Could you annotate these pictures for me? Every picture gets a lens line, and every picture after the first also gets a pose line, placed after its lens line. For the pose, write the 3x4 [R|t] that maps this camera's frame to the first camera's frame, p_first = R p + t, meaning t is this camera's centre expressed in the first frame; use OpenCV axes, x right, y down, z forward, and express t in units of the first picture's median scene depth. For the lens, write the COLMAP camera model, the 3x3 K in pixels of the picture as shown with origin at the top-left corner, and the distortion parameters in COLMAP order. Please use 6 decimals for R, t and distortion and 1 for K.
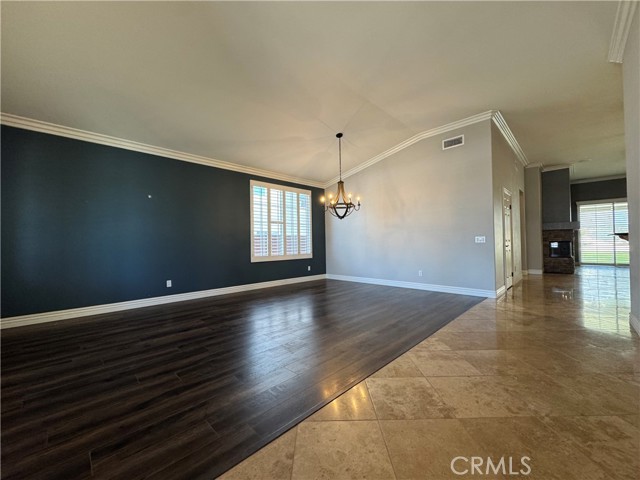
lens RADIAL K [[256.6, 0, 320.0], [0, 256.6, 239.9], [0, 0, 1]] dist [-0.004966, 0.001200]
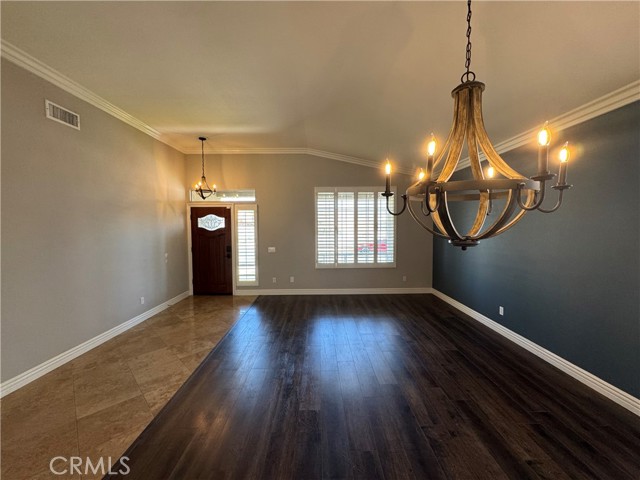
lens RADIAL K [[256.6, 0, 320.8], [0, 256.6, 239.8], [0, 0, 1]] dist [-0.004966, 0.001200]
pose [[-0.701088, 0.059958, -0.710550, 0.647101], [0.026695, 0.997967, 0.057872, -0.201484], [0.712575, 0.021606, -0.701263, 2.009930]]
